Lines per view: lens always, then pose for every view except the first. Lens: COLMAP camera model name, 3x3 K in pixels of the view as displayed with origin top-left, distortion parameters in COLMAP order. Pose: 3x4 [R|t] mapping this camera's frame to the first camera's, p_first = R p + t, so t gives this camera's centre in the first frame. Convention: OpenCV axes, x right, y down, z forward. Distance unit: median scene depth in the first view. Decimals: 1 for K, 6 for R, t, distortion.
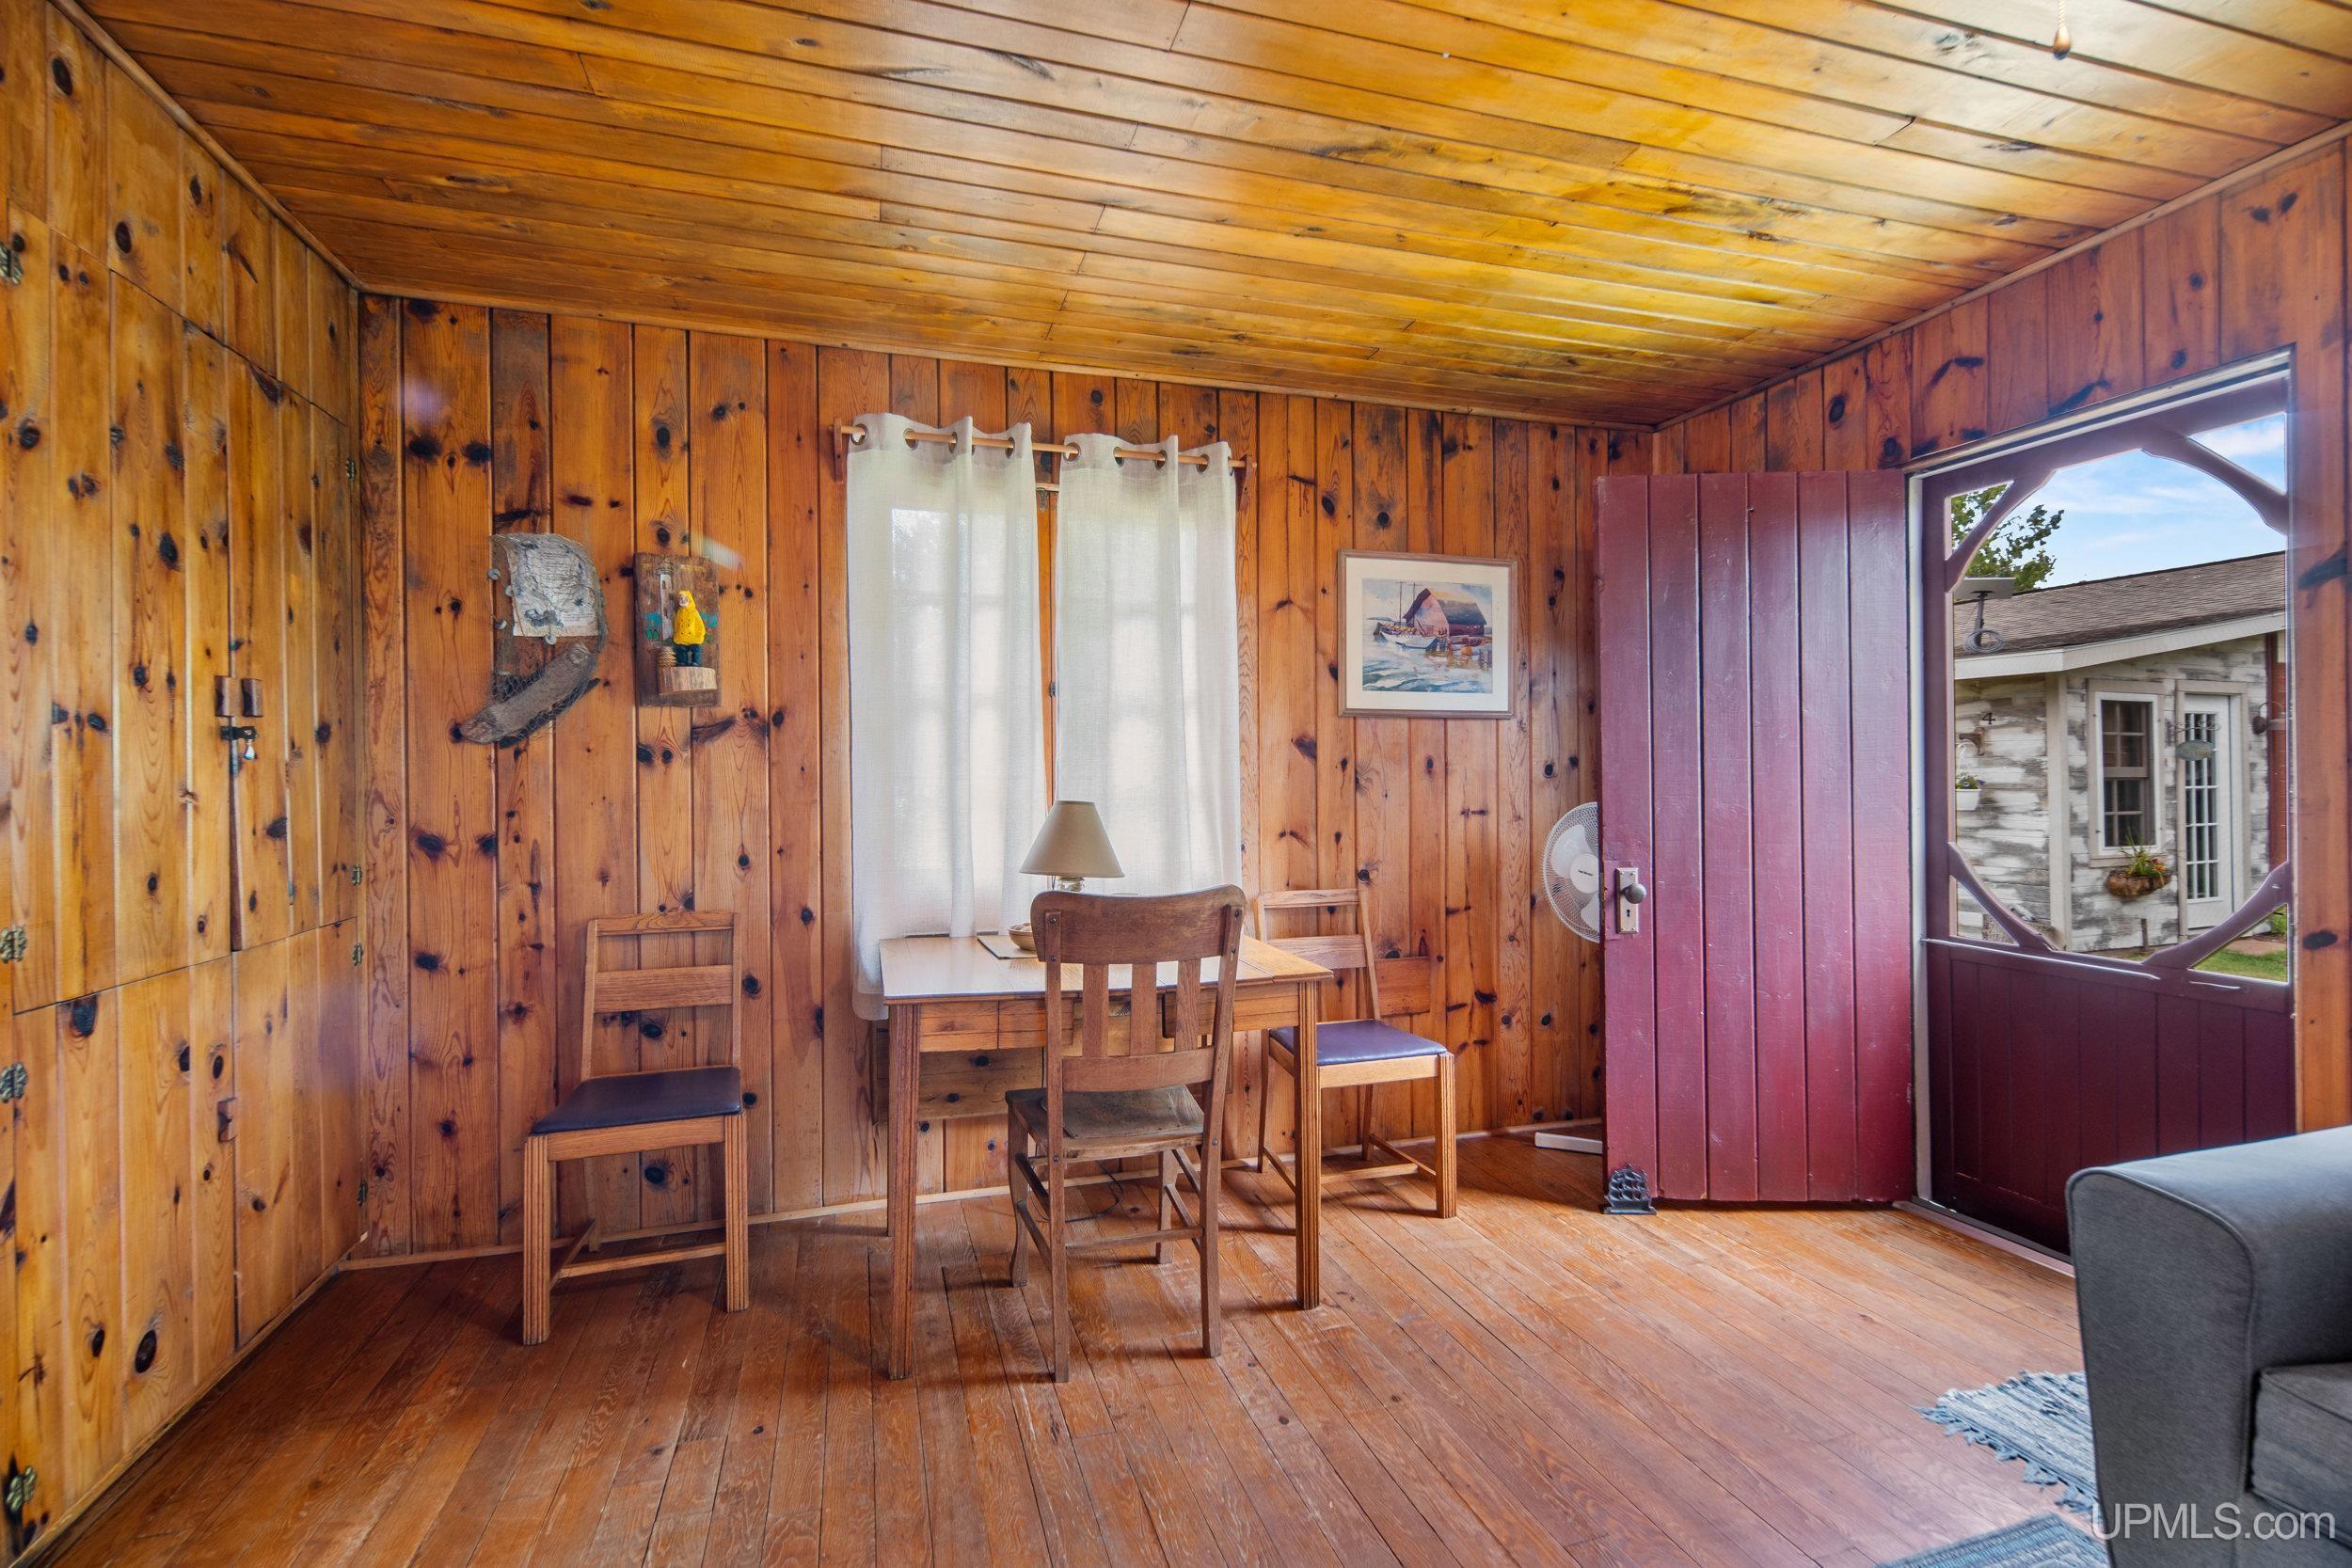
lens RADIAL K [[1038.4, 0, 1173.5], [0, 1038.4, 781.6], [0, 0, 1]] dist [0.006577, -0.000038]
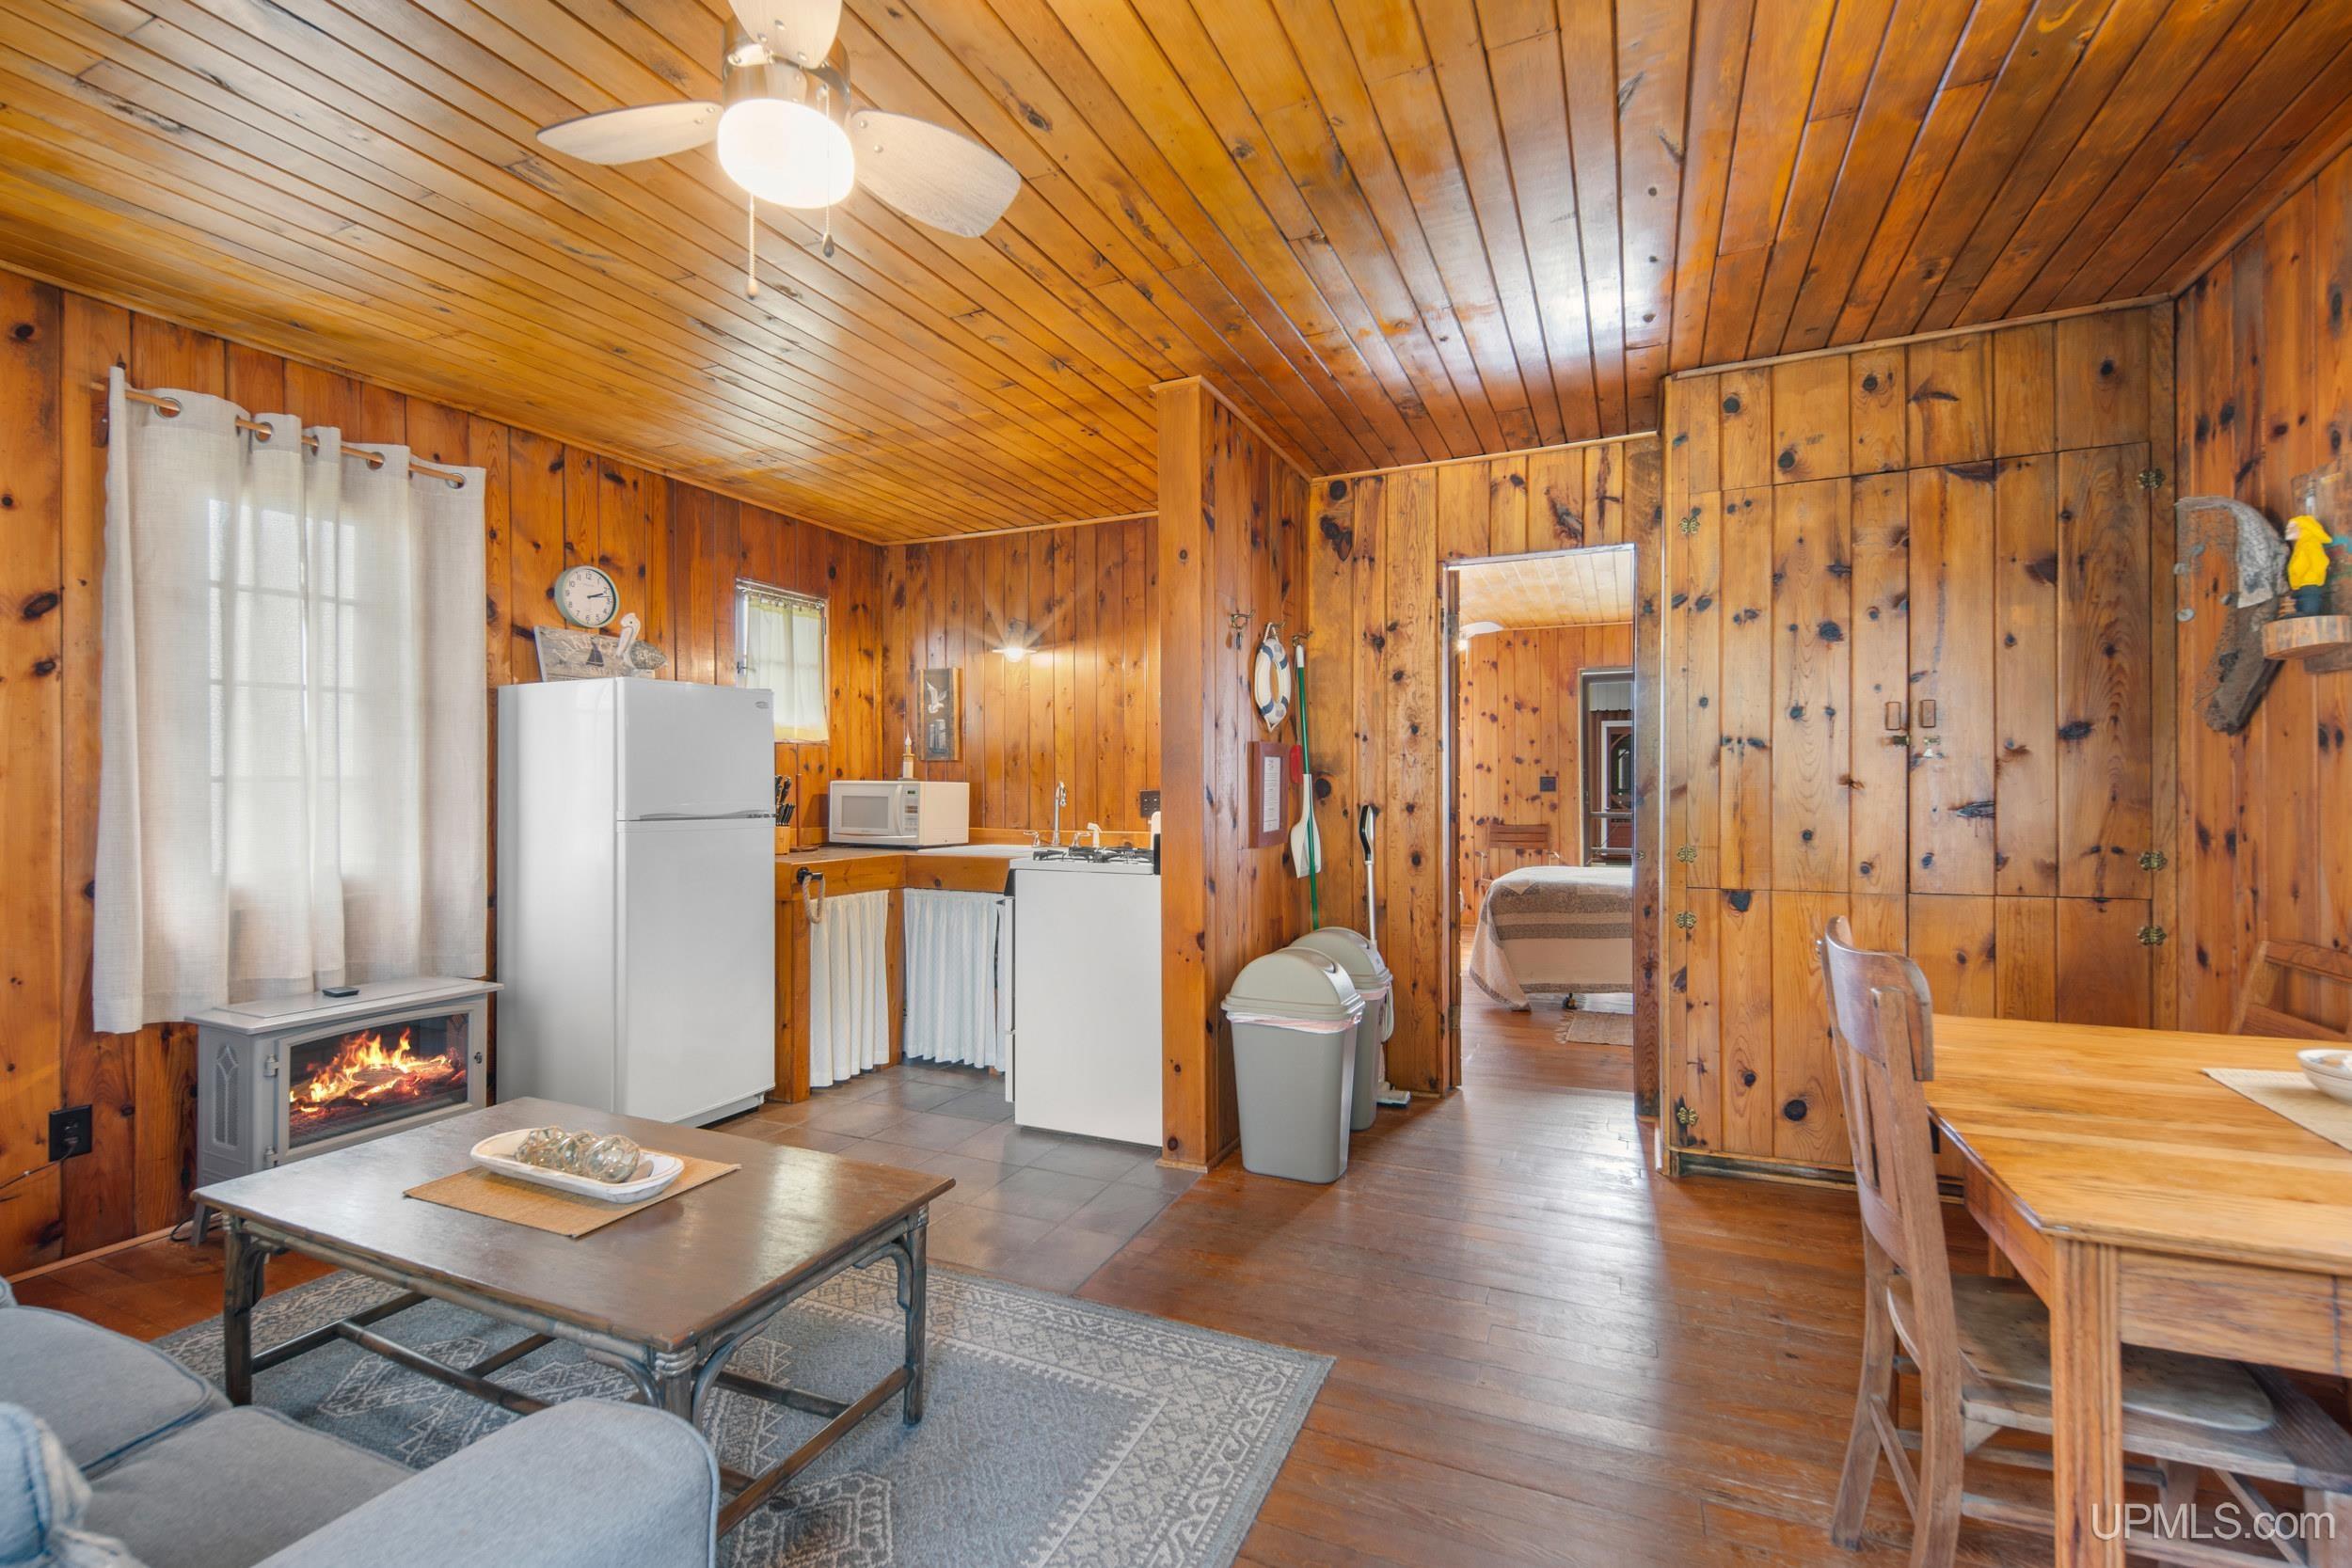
lens RADIAL K [[1038.4, 0, 1172.2], [0, 1038.4, 780.2], [0, 0, 1]] dist [0.006577, -0.000038]
pose [[-0.646119, 0.011365, -0.763152, 0.816006], [0.010149, 0.999929, 0.006299, -0.010240], [0.763169, -0.003675, -0.646189, 1.129427]]
